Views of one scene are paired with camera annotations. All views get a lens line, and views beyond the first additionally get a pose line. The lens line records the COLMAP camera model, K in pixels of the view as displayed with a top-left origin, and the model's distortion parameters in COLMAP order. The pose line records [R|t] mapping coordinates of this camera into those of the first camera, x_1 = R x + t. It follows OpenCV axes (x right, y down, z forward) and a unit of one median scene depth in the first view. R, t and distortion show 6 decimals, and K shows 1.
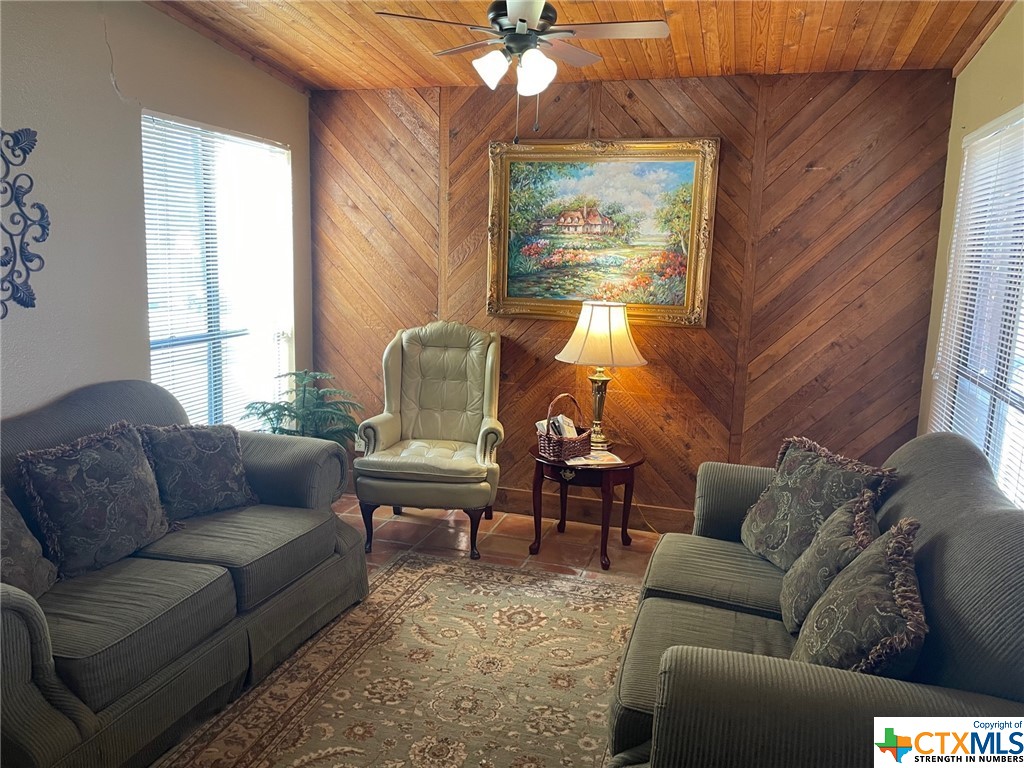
lens RADIAL K [[770.5, 0, 509.8], [0, 770.5, 384.3], [0, 0, 1]] dist [0.090400, -0.083354]
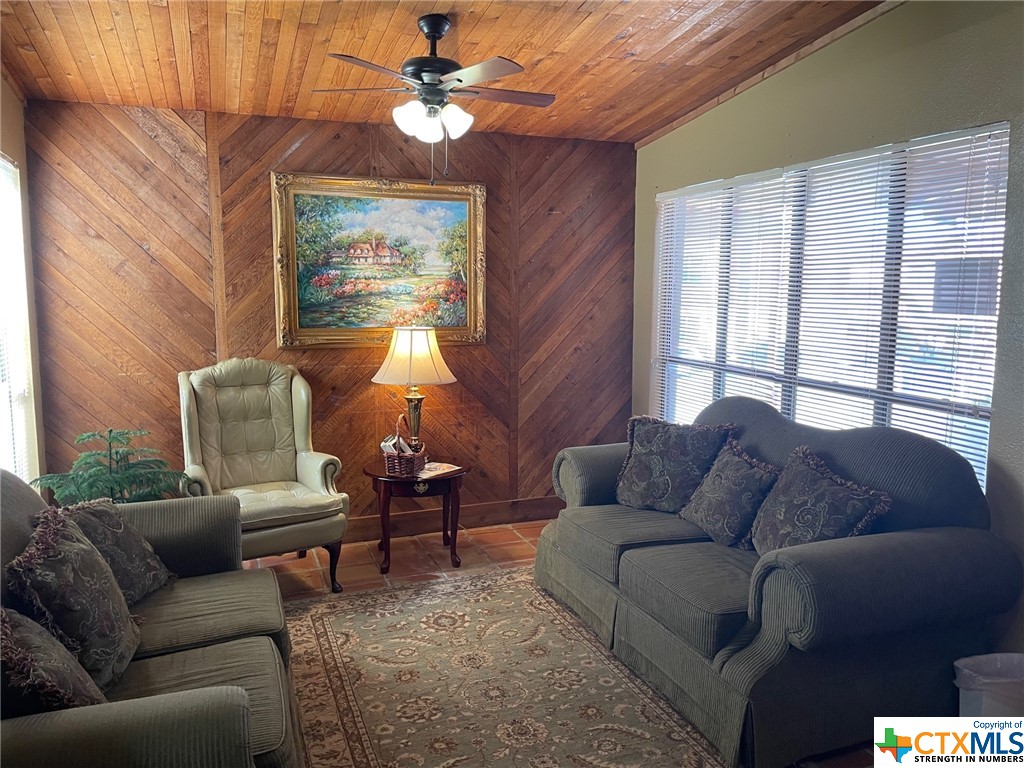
lens RADIAL K [[770.5, 0, 514.6], [0, 770.5, 385.8], [0, 0, 1]] dist [0.090400, -0.083354]
pose [[0.795160, -0.109505, 0.596430, -0.418533], [0.127734, 0.991738, 0.011788, -0.018542], [-0.592794, 0.066811, 0.802578, 0.047587]]
